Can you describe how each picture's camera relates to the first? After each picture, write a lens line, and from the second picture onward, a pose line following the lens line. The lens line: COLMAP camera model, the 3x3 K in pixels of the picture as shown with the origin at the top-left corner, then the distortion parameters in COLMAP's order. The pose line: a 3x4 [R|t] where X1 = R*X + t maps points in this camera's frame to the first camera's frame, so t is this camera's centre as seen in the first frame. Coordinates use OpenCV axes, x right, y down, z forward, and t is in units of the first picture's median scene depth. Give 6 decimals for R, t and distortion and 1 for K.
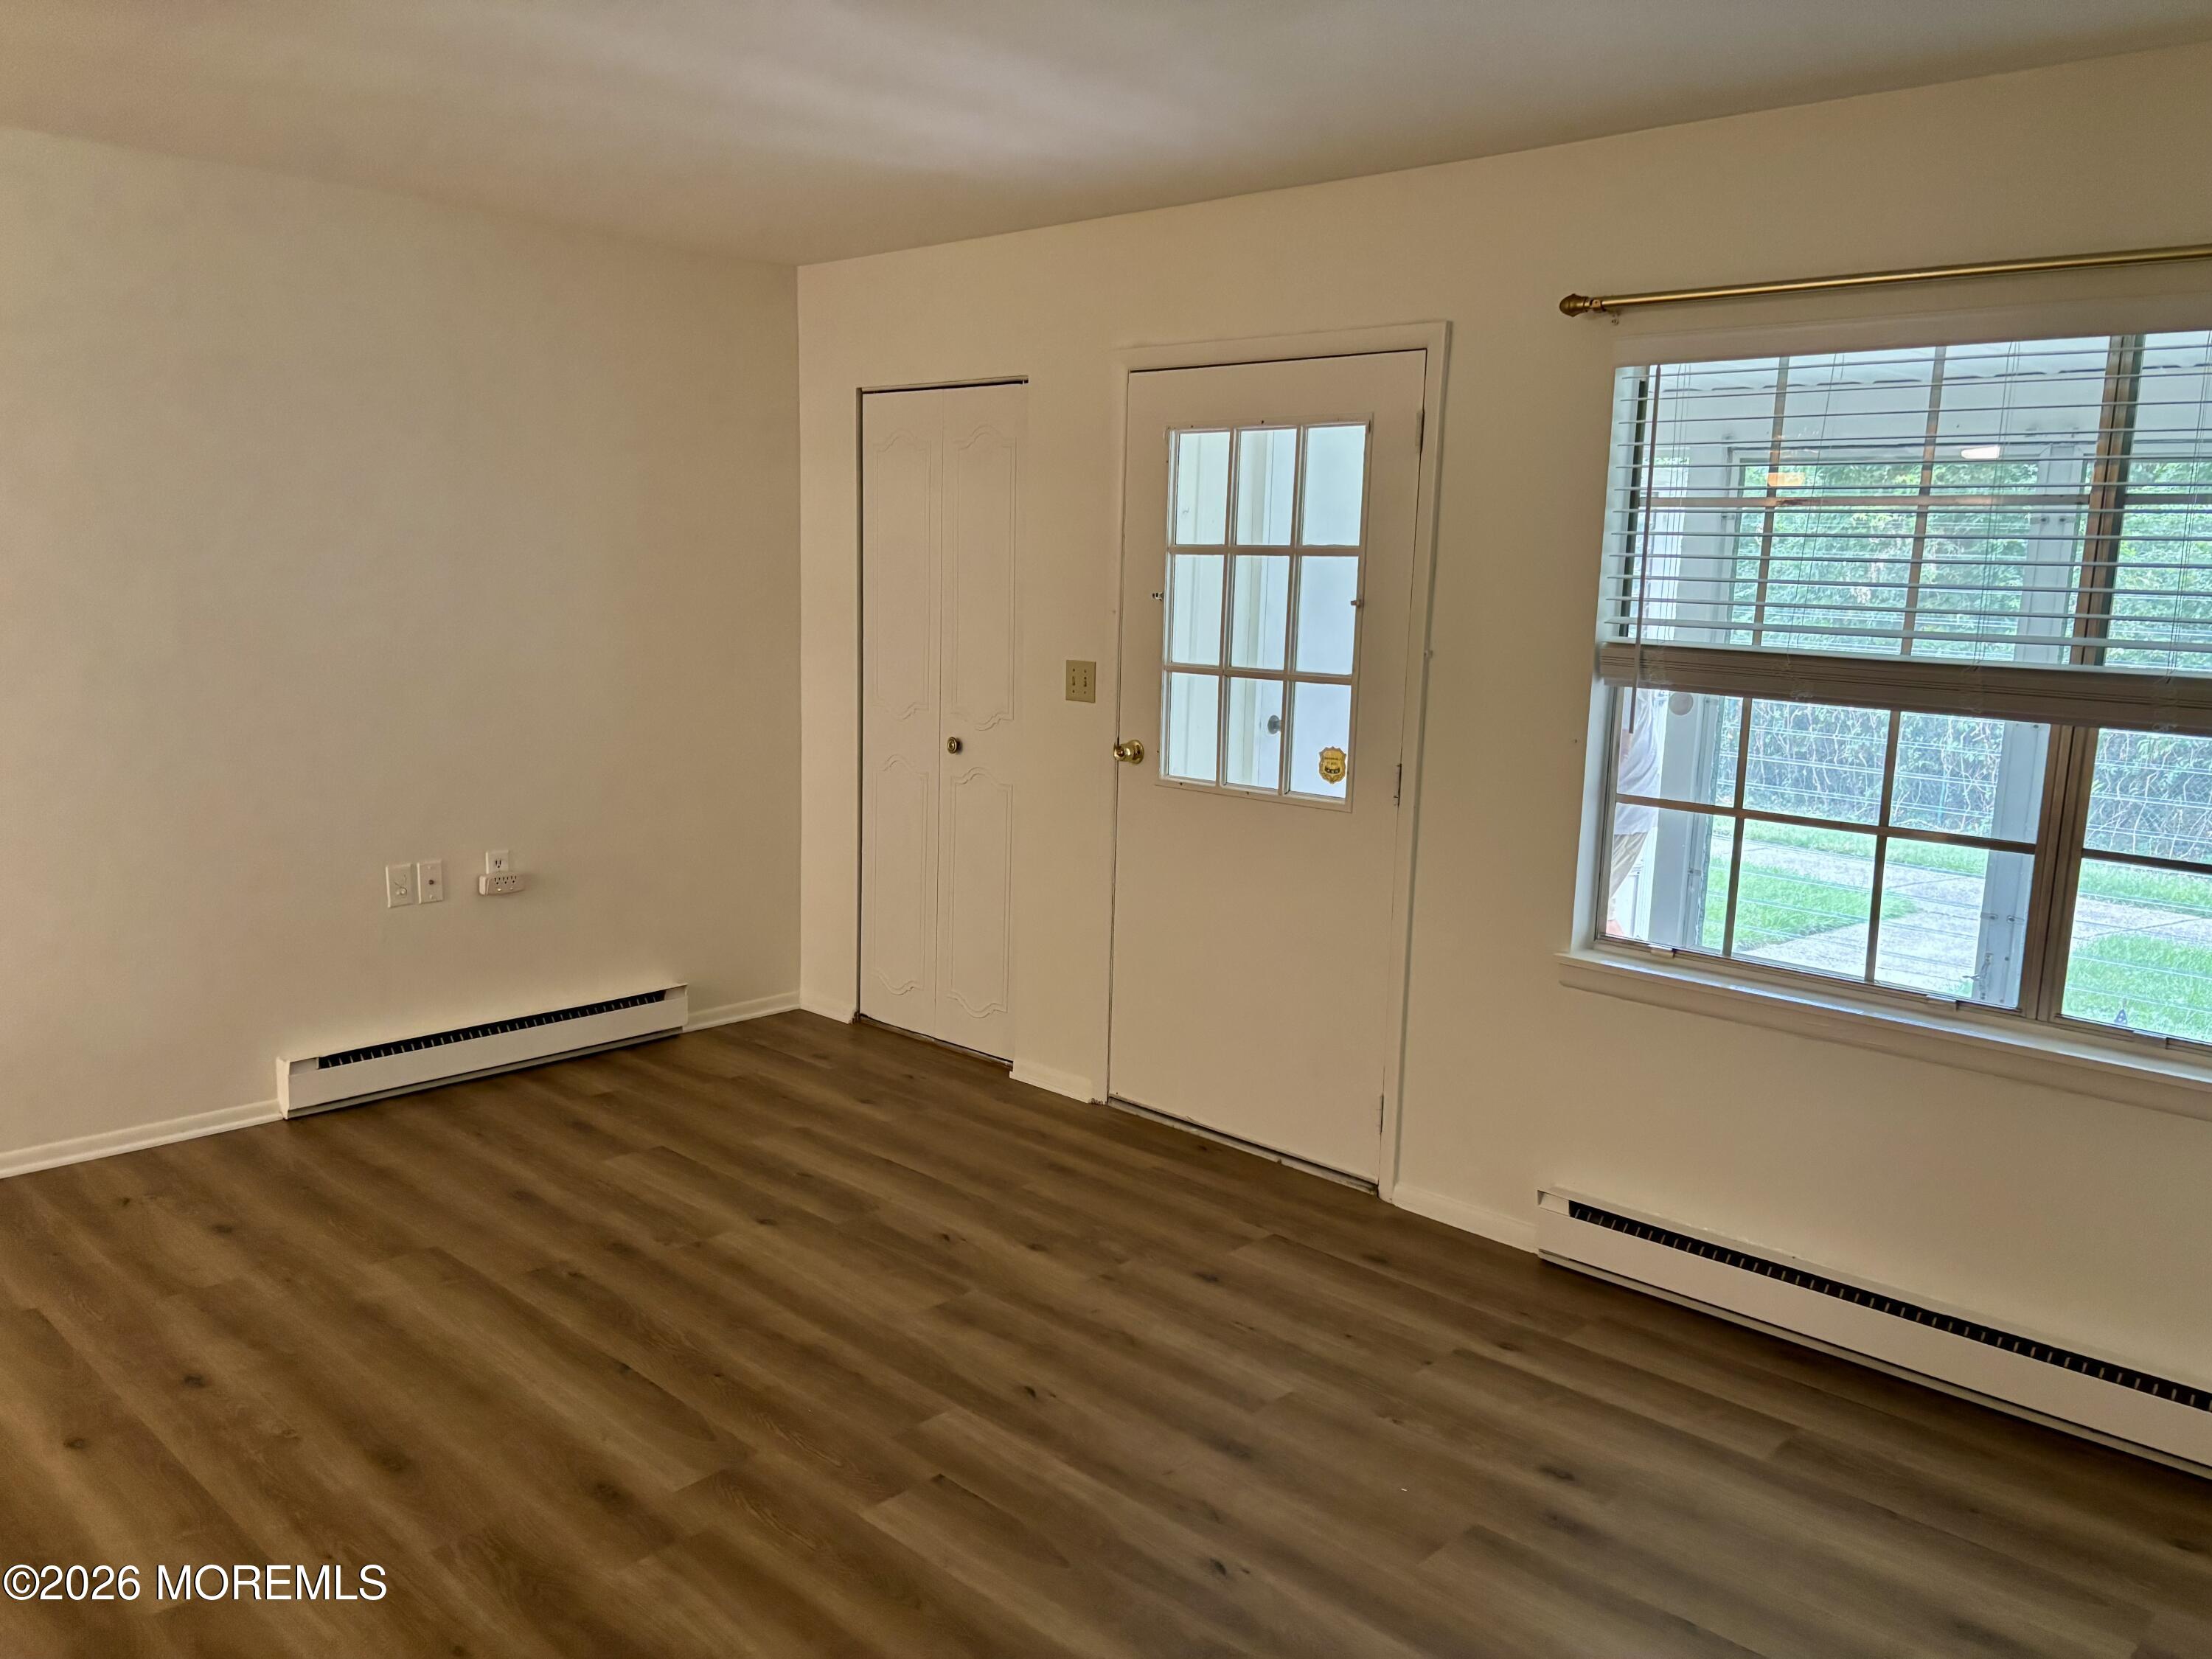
lens RADIAL K [[1609.7, 0, 1109.4], [0, 1609.7, 847.7], [0, 0, 1]] dist [0.096070, -0.179522]
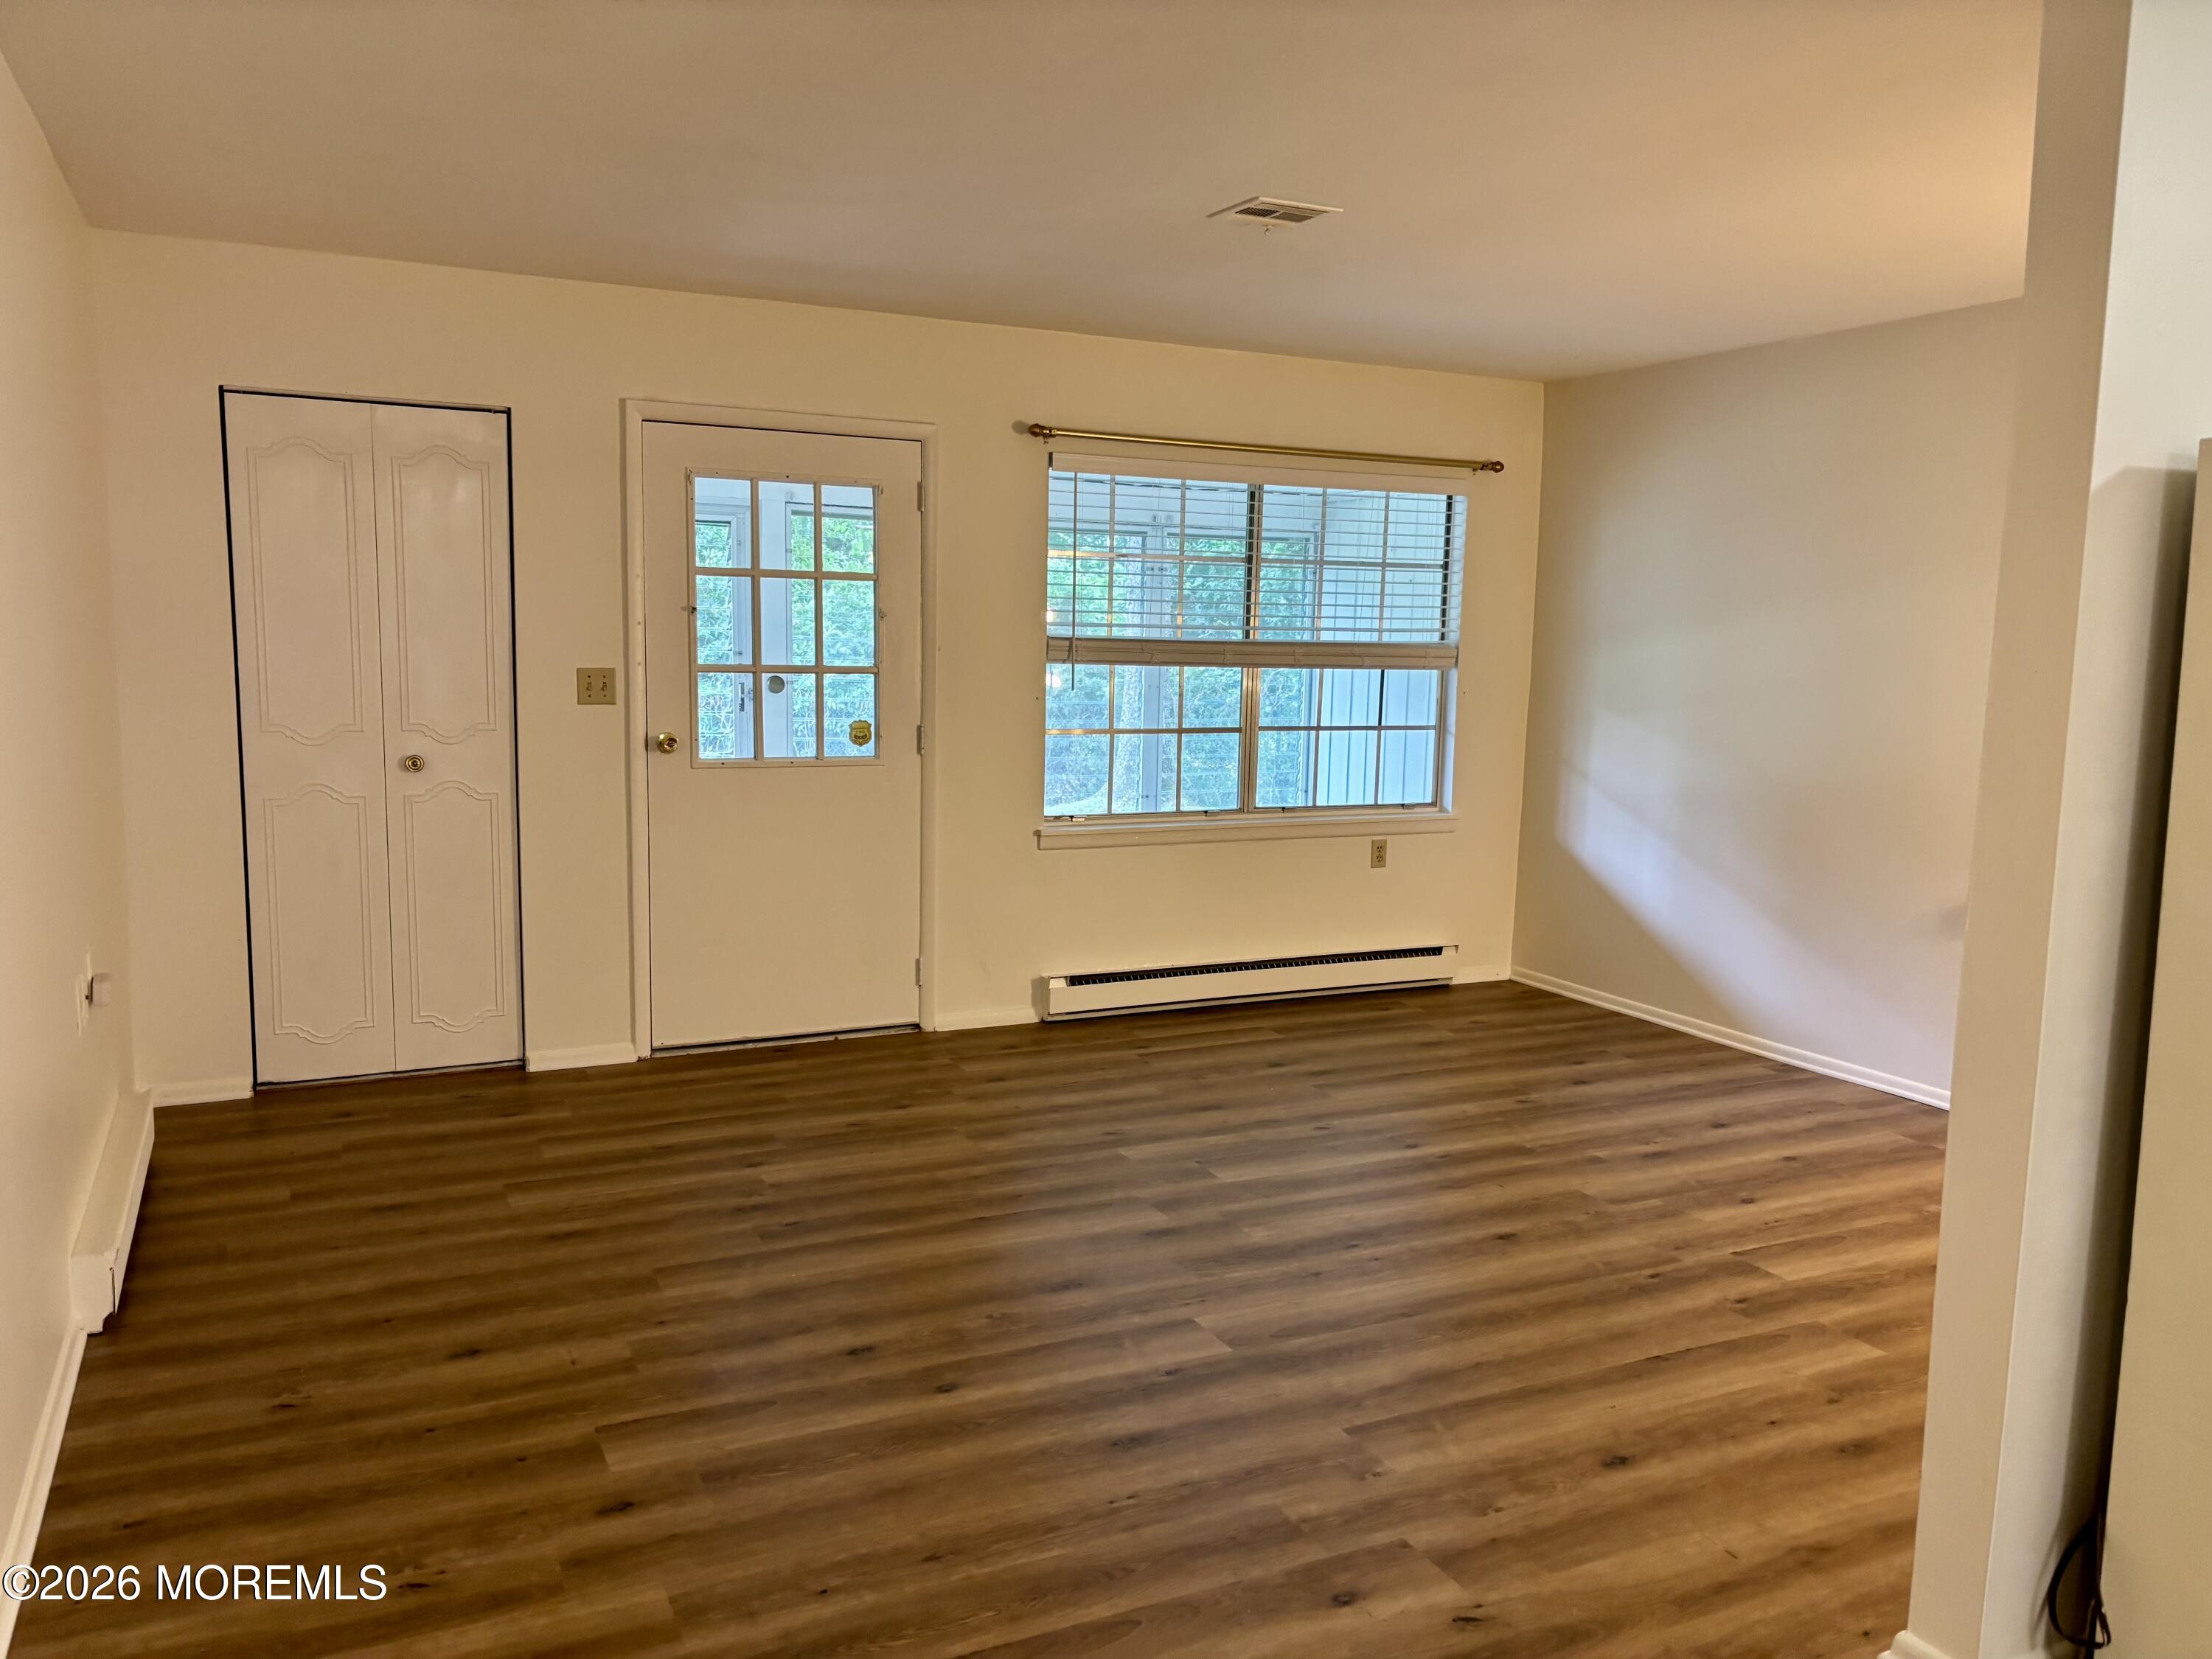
lens RADIAL K [[1660.7, 0, 1106.0], [0, 1660.7, 829.5], [0, 0, 1]] dist [0.104097, -0.248571]
pose [[0.370662, -0.144598, 0.917443, -1.114888], [0.138446, 0.985372, 0.099370, -0.083441], [-0.918391, 0.090184, 0.385259, 0.277208]]
